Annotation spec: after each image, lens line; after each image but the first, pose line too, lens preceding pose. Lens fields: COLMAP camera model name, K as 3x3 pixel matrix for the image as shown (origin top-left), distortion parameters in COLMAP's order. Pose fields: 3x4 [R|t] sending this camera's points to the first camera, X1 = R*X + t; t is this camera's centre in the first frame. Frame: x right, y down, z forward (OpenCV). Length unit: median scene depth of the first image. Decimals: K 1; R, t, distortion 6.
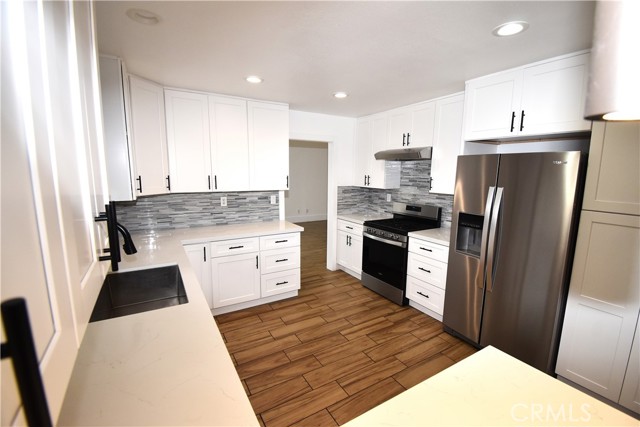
lens RADIAL K [[288.6, 0, 320.0], [0, 288.6, 213.5], [0, 0, 1]] dist [0.015227, -0.024718]
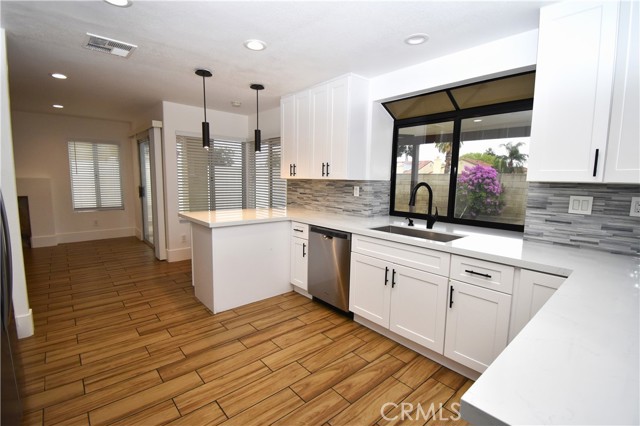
lens RADIAL K [[288.6, 0, 320.0], [0, 288.6, 213.0], [0, 0, 1]] dist [0.015227, -0.024718]
pose [[-0.979019, -0.012097, -0.203410, 0.085386], [-0.067974, 0.960446, 0.270043, -0.131402], [0.192097, 0.278203, -0.941117, 1.491033]]
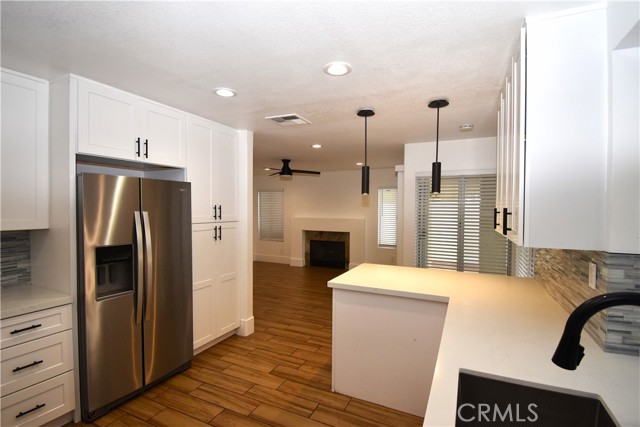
lens RADIAL K [[305.1, 0, 320.0], [0, 305.1, 213.5], [0, 0, 1]] dist [0.017158, -0.021615]
pose [[-0.567321, -0.035640, 0.822725, -0.483847], [0.113870, 0.986071, 0.121236, -0.120504], [-0.815586, 0.162463, -0.555360, 0.990194]]
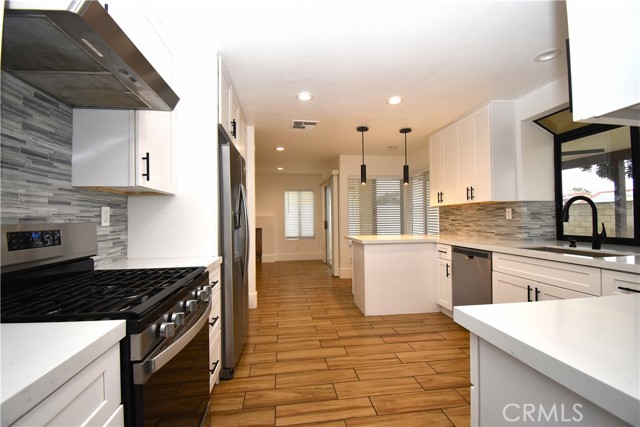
lens RADIAL K [[288.6, 0, 320.0], [0, 288.6, 213.5], [0, 0, 1]] dist [0.015227, -0.024718]
pose [[-0.921347, 0.002111, 0.388735, -0.066621], [0.057159, 0.989852, 0.130098, -0.095666], [-0.384515, 0.142085, -0.912118, 1.703817]]
